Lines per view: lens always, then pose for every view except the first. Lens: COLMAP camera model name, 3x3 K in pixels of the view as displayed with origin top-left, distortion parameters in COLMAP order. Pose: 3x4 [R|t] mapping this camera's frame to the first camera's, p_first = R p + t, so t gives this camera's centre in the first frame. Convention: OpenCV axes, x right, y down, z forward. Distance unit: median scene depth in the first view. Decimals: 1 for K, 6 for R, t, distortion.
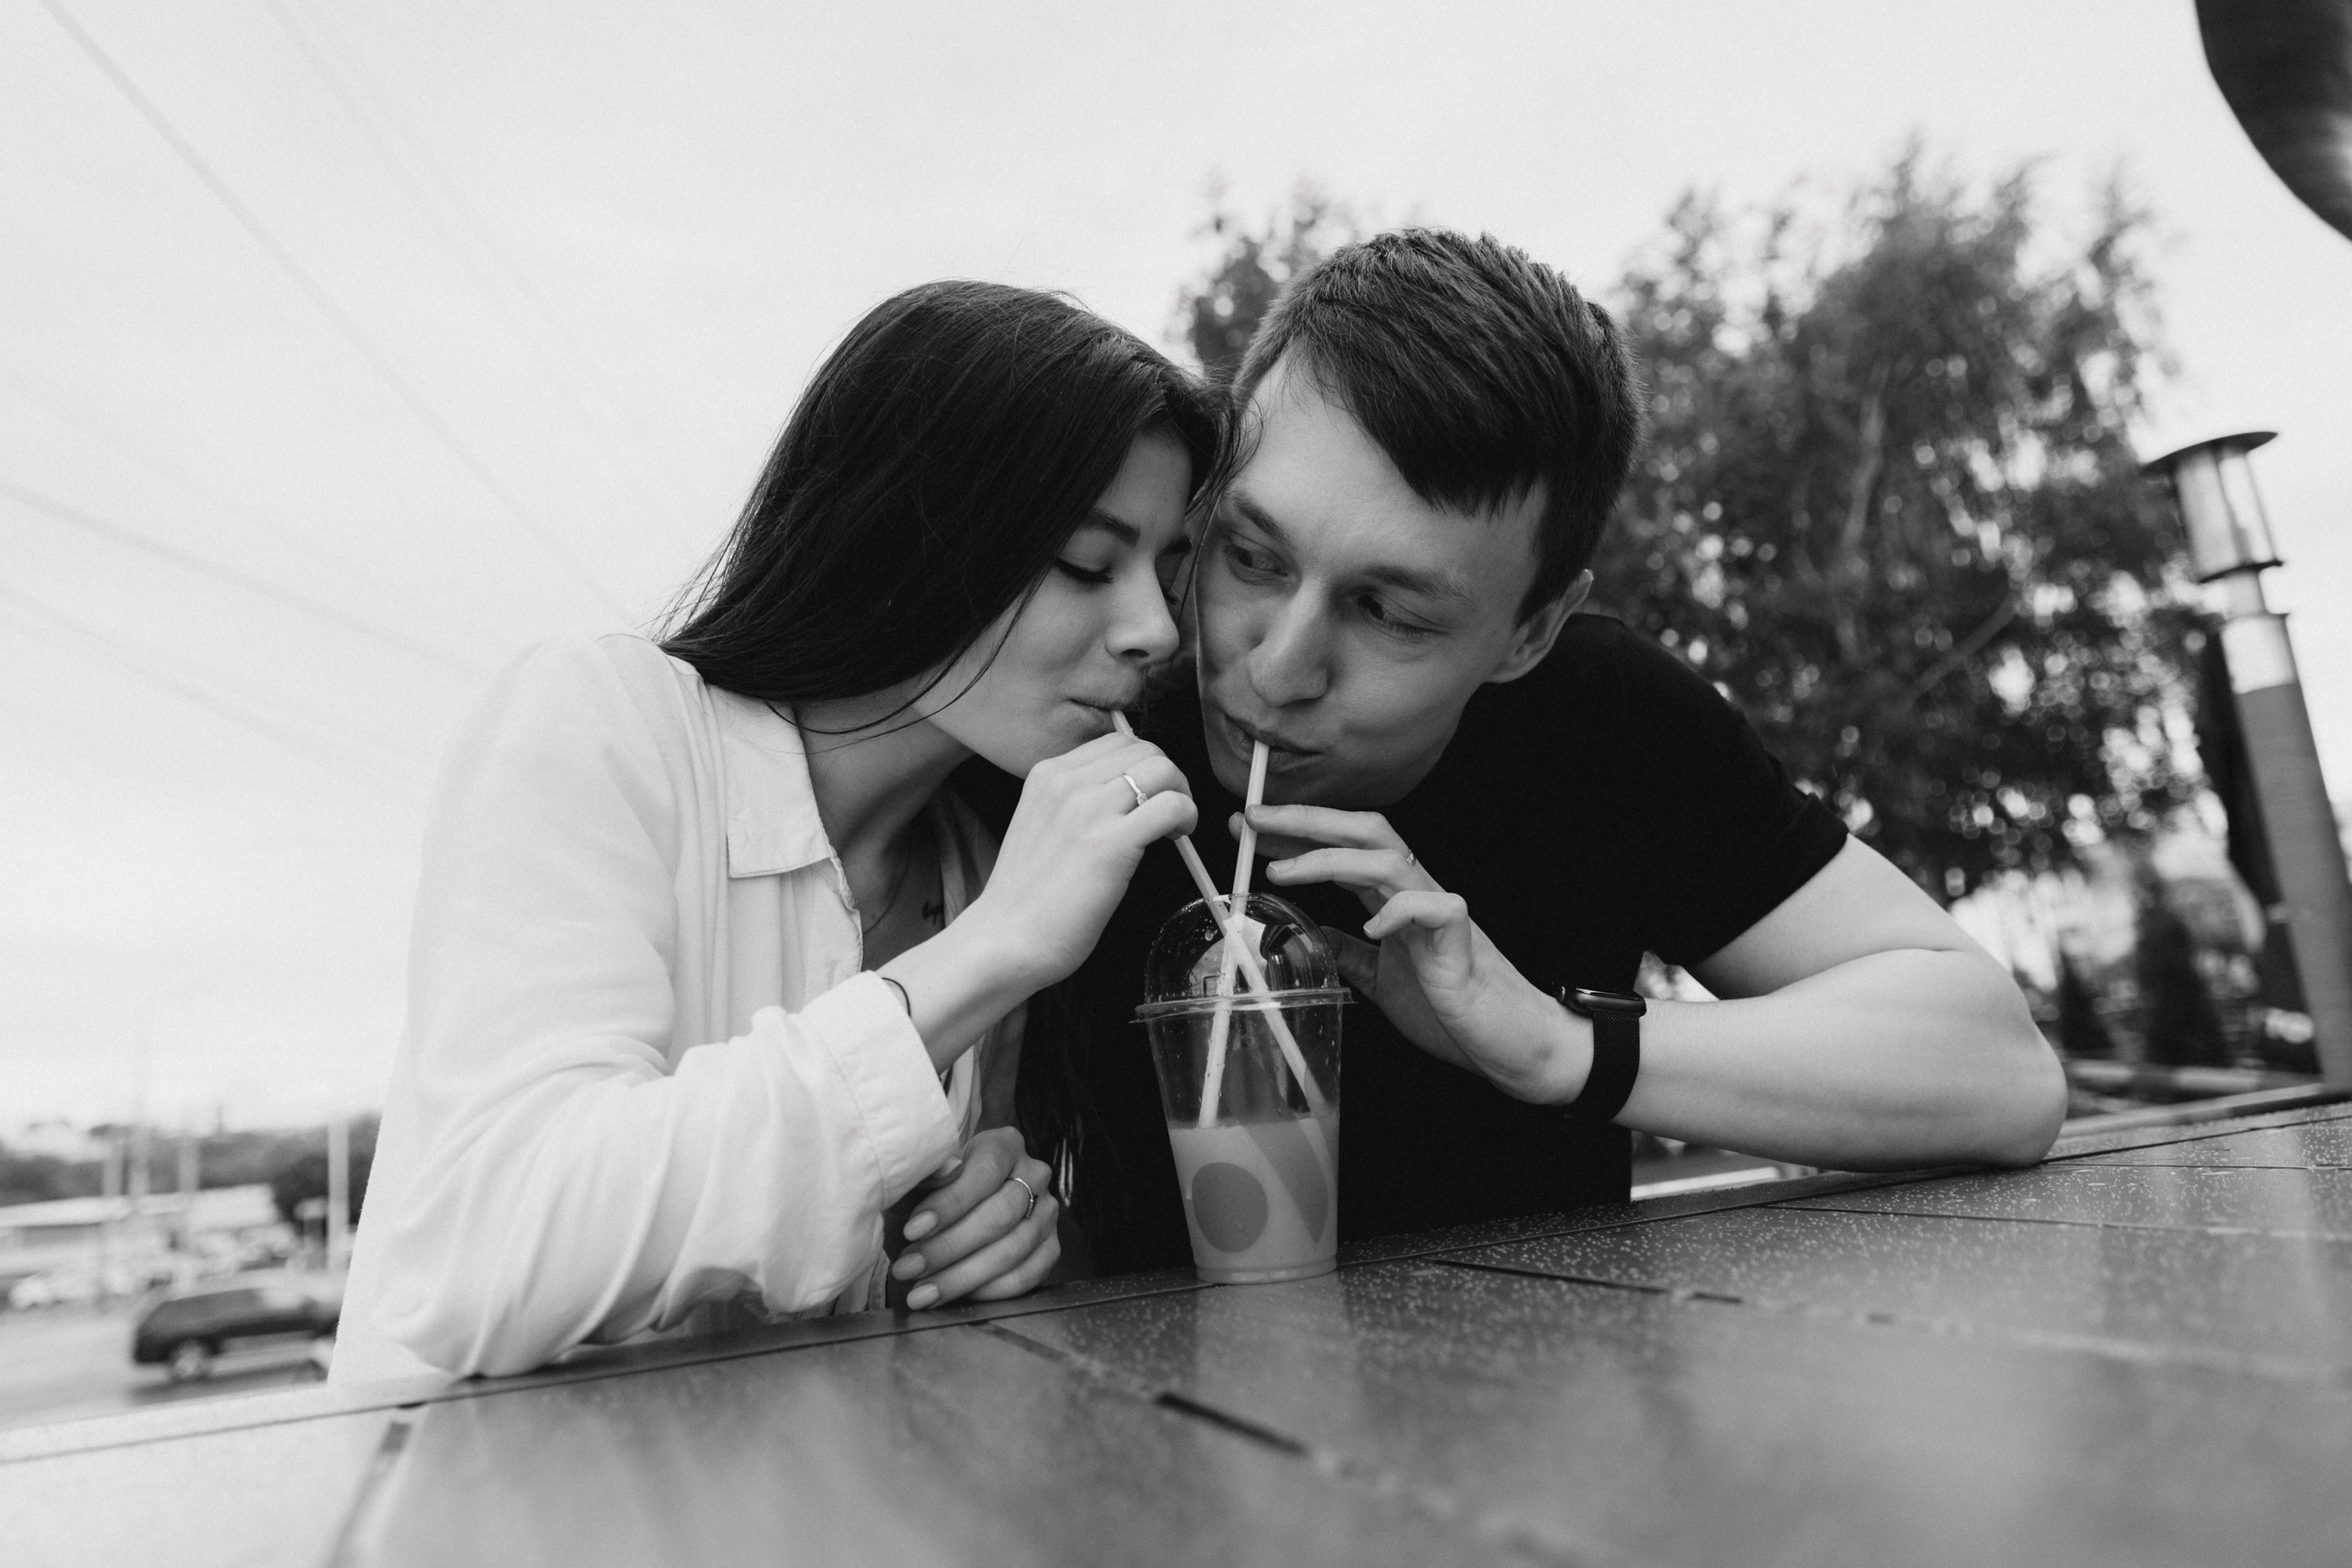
lens RADIAL K [[1548.7, 0, 1178.5], [0, 1548.7, 780.8], [0, 0, 1]] dist [0.009202, 0.014121]
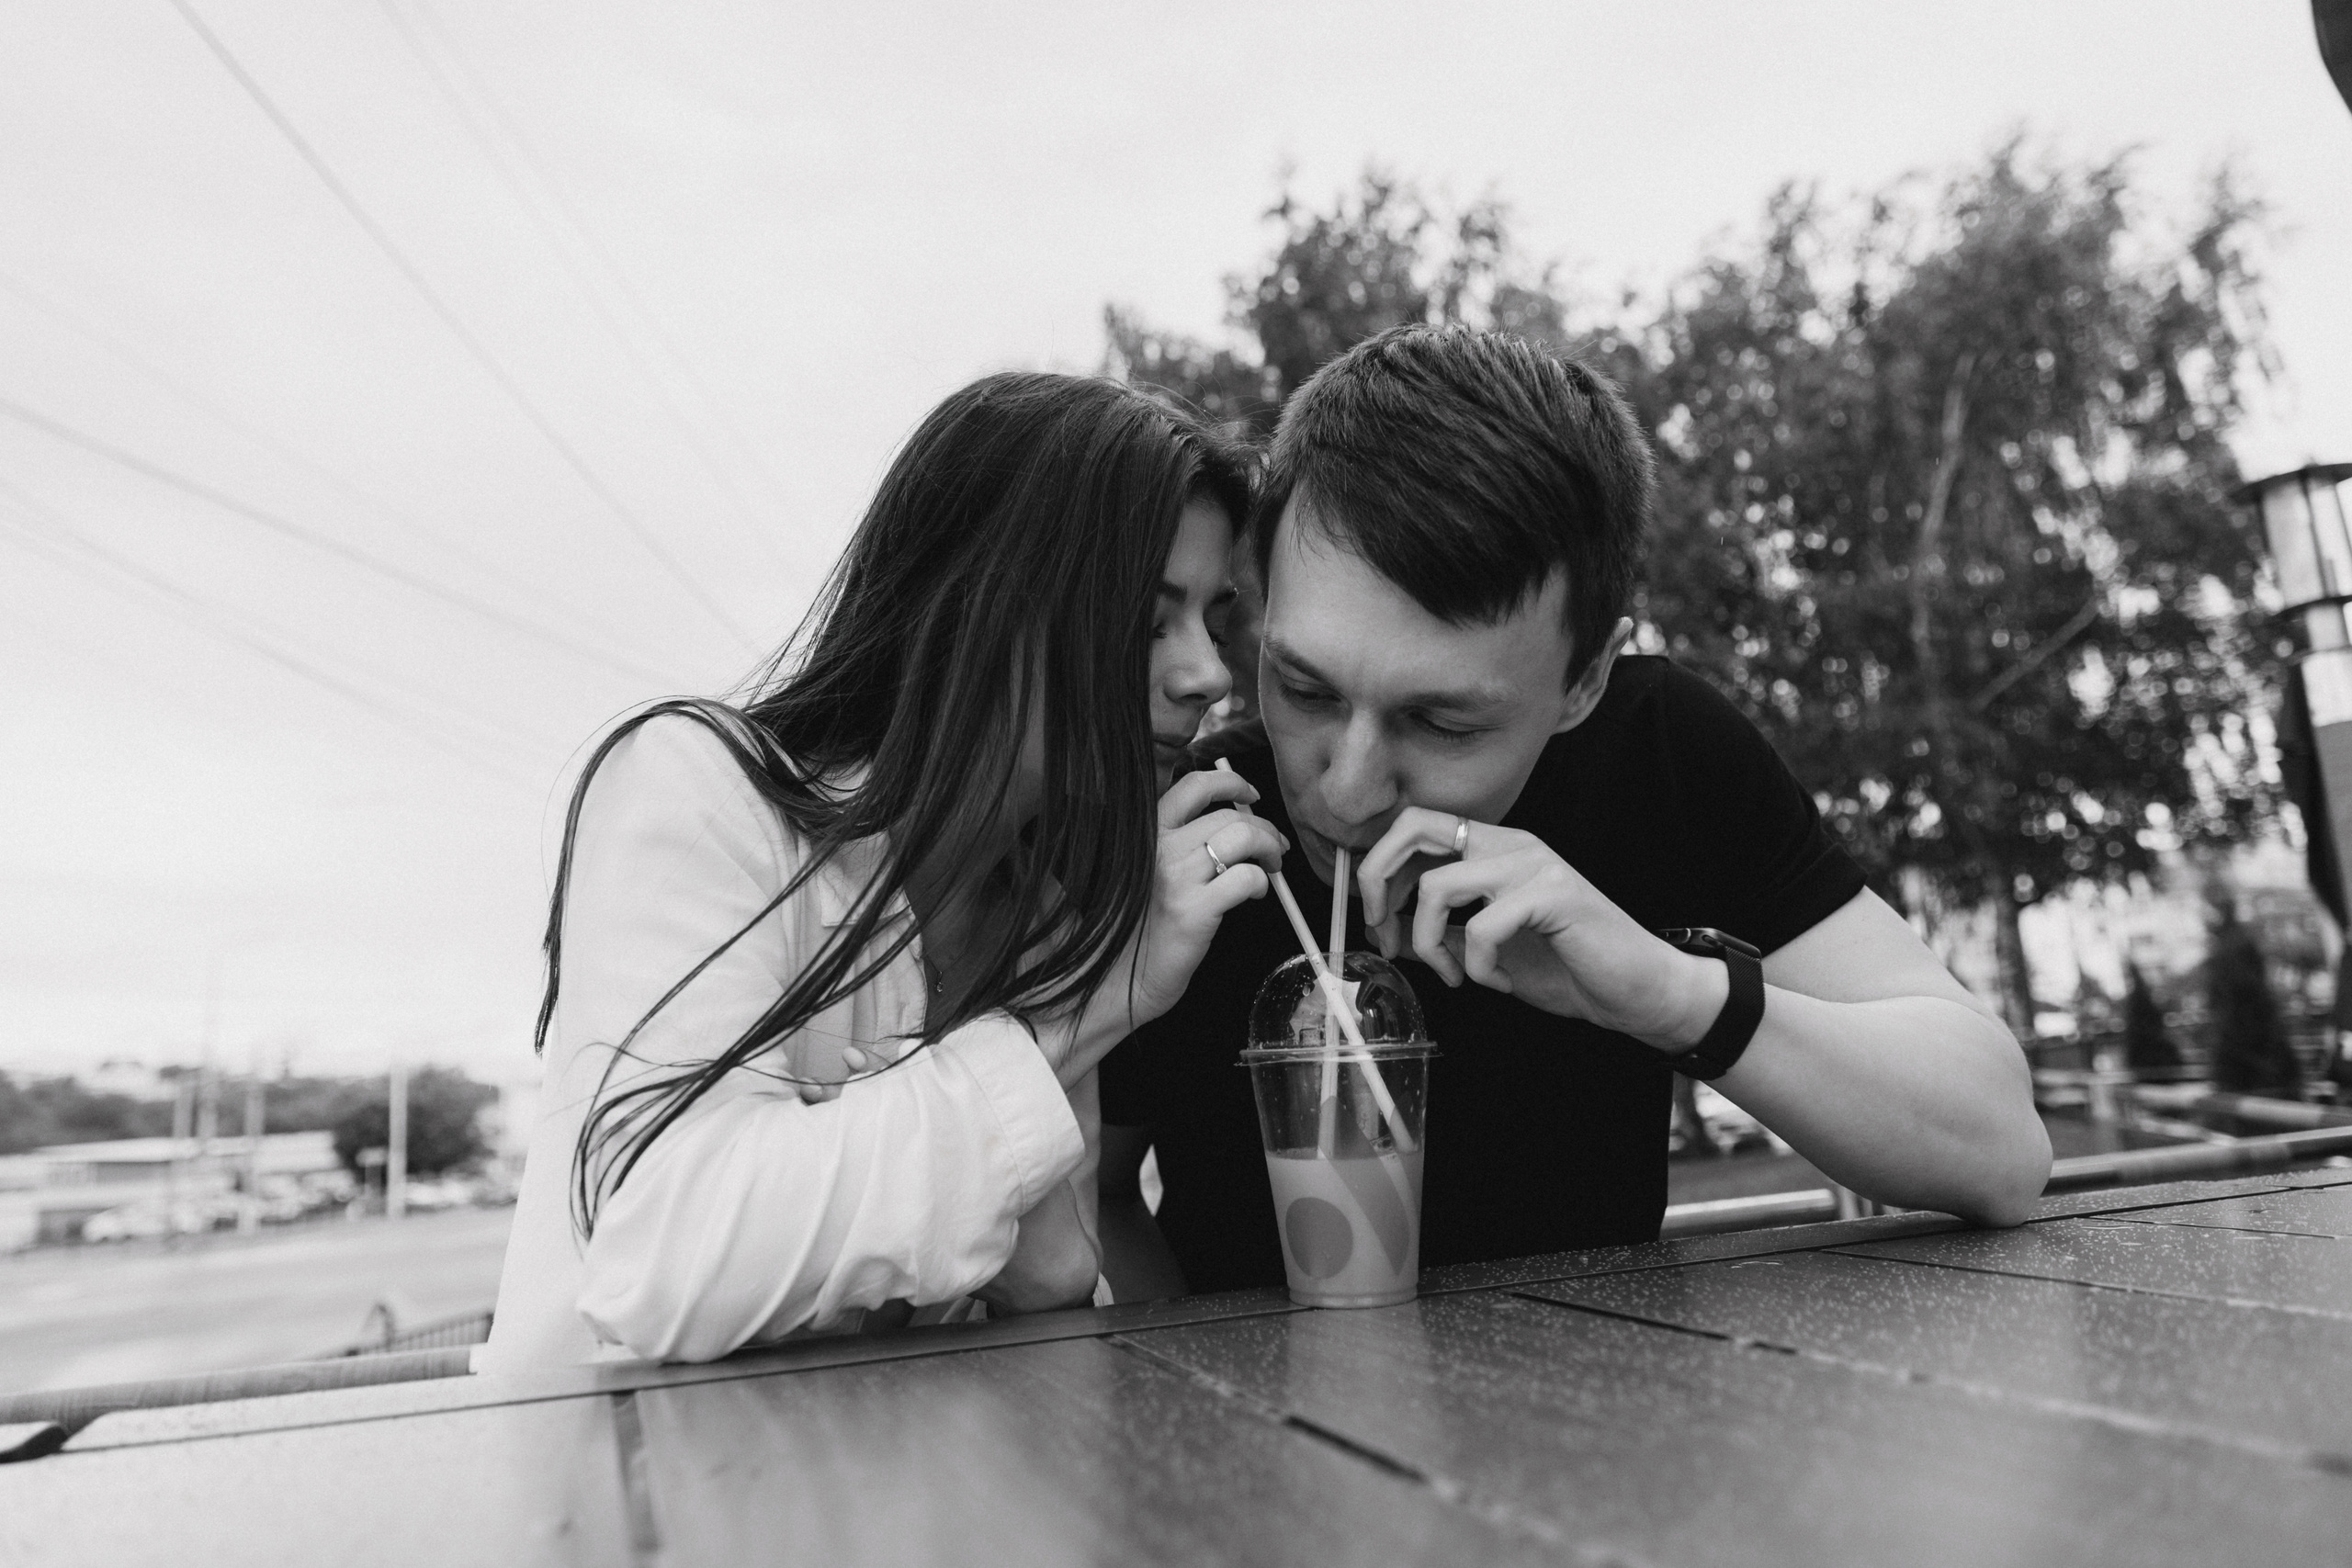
lens RADIAL K [[1548.7, 0, 1172.3], [0, 1548.7, 800.6], [0, 0, 1]] dist [0.009202, 0.014121]
pose [[0.998953, 0.023885, -0.039019, -0.036927], [-0.022928, 0.999430, 0.024790, -0.054573], [0.039589, -0.023870, 0.998931, -0.089869]]
